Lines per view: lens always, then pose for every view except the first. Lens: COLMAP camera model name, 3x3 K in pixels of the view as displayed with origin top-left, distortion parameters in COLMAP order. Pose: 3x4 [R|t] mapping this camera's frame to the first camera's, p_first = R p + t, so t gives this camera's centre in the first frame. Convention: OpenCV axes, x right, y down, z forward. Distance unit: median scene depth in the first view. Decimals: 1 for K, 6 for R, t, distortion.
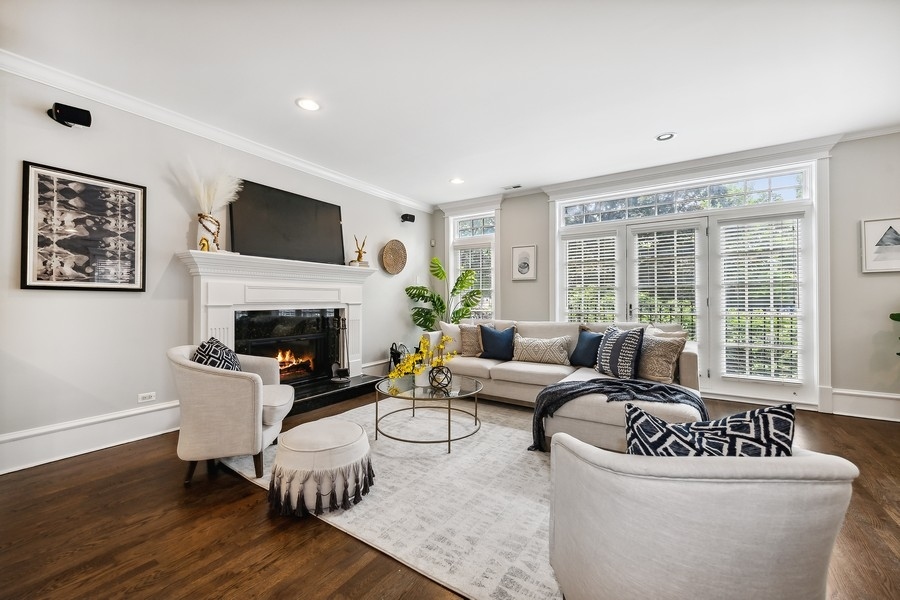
lens RADIAL K [[364.4, 0, 451.4], [0, 364.4, 297.9], [0, 0, 1]] dist [0.003002, -0.001665]
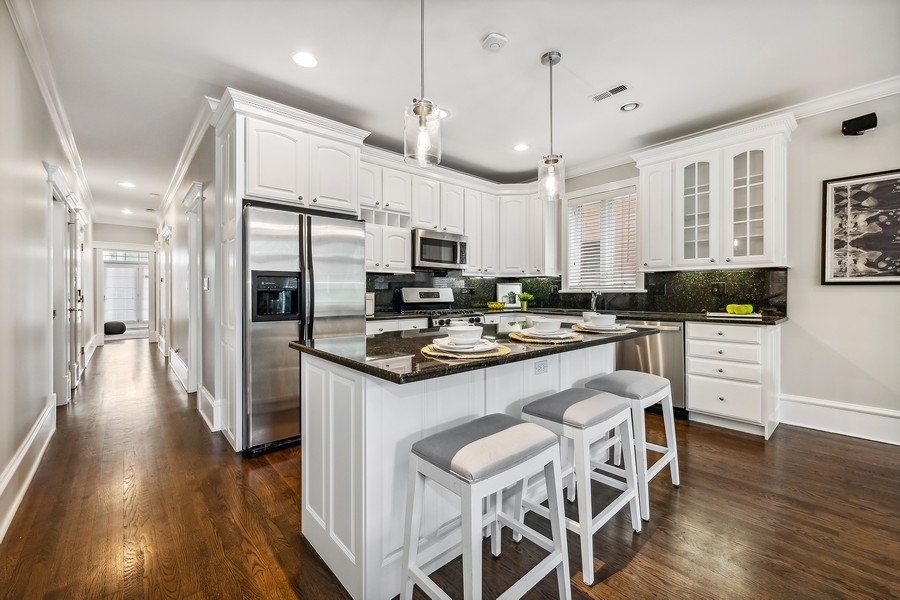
lens RADIAL K [[374.7, 0, 452.8], [0, 374.7, 294.2], [0, 0, 1]] dist [-0.000801, 0.000248]
pose [[-0.257878, 0.001654, -0.966176, 0.326614], [0.005077, 0.999987, 0.000357, -0.000195], [0.966164, -0.004813, -0.257883, 0.102301]]
